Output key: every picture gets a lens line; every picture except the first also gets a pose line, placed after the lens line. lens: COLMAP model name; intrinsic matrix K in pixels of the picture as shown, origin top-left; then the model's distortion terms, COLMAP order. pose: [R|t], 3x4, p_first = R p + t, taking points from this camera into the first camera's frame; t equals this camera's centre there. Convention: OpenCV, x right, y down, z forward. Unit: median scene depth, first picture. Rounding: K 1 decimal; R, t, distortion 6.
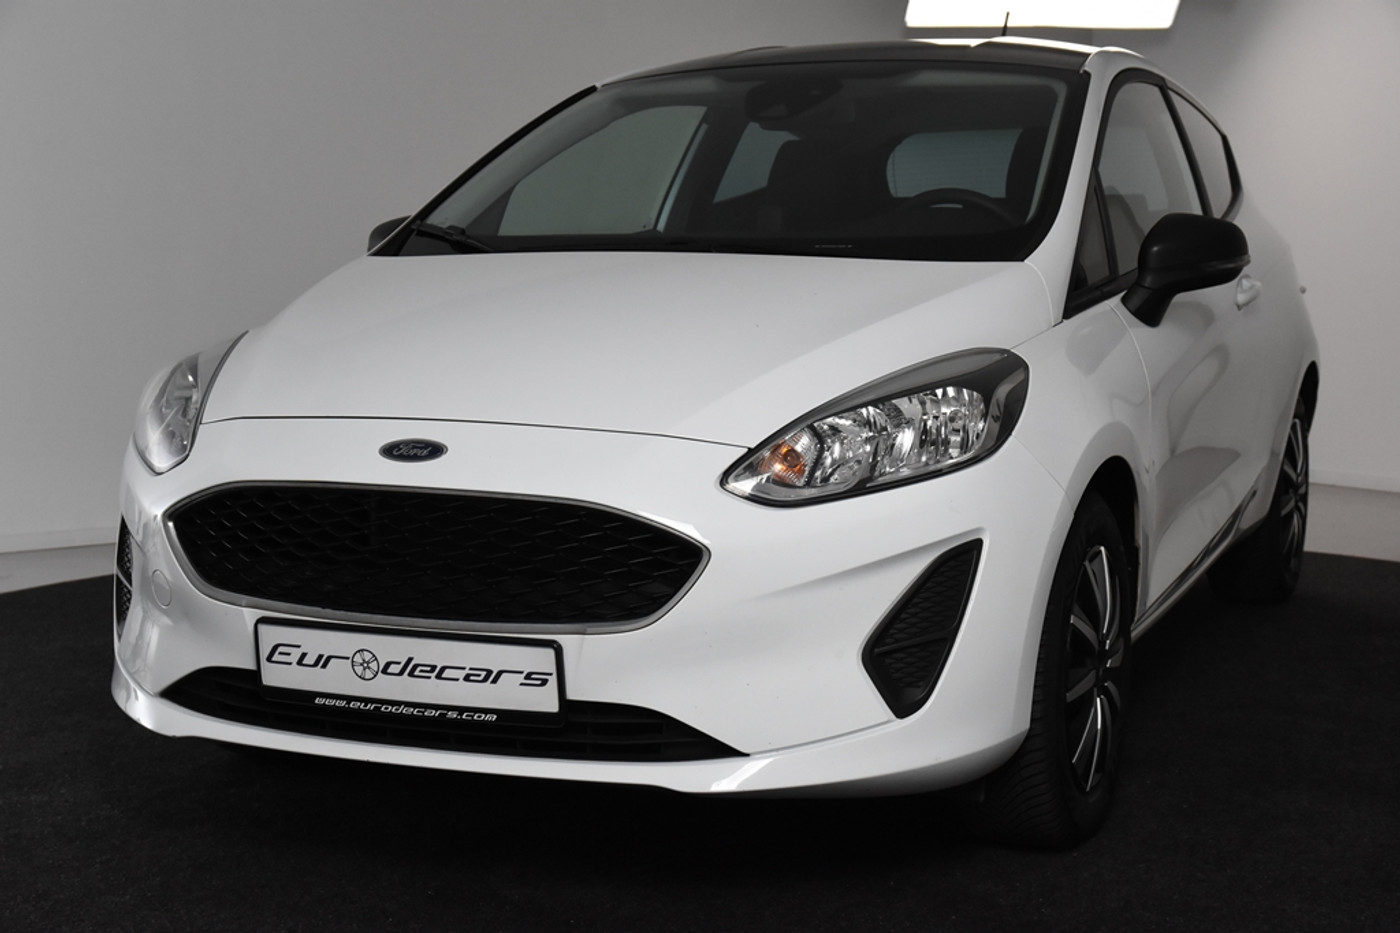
lens RADIAL K [[2194.6, 0, 704.7], [0, 2194.6, 502.3], [0, 0, 1]] dist [0.125630, -0.002261]
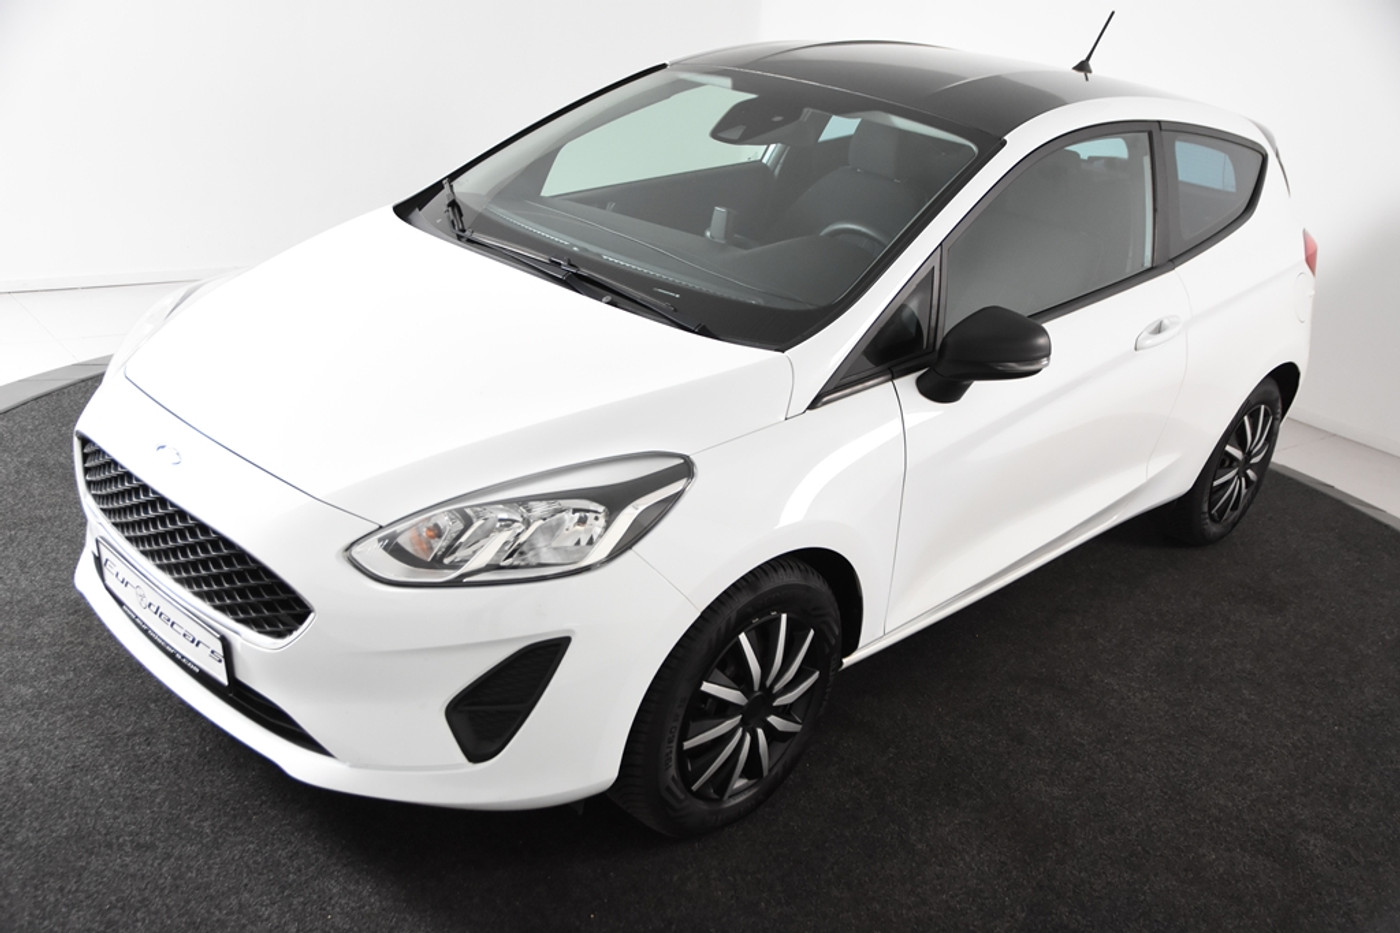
lens RADIAL K [[1390.7, 0, 701.4], [0, 1390.7, 555.8], [0, 0, 1]] dist [-0.013748, 0.138561]
pose [[0.931023, 0.246832, -0.268831, 0.383206], [-0.160312, 0.938325, 0.306343, -0.264726], [0.327866, -0.242116, 0.913172, 0.359861]]
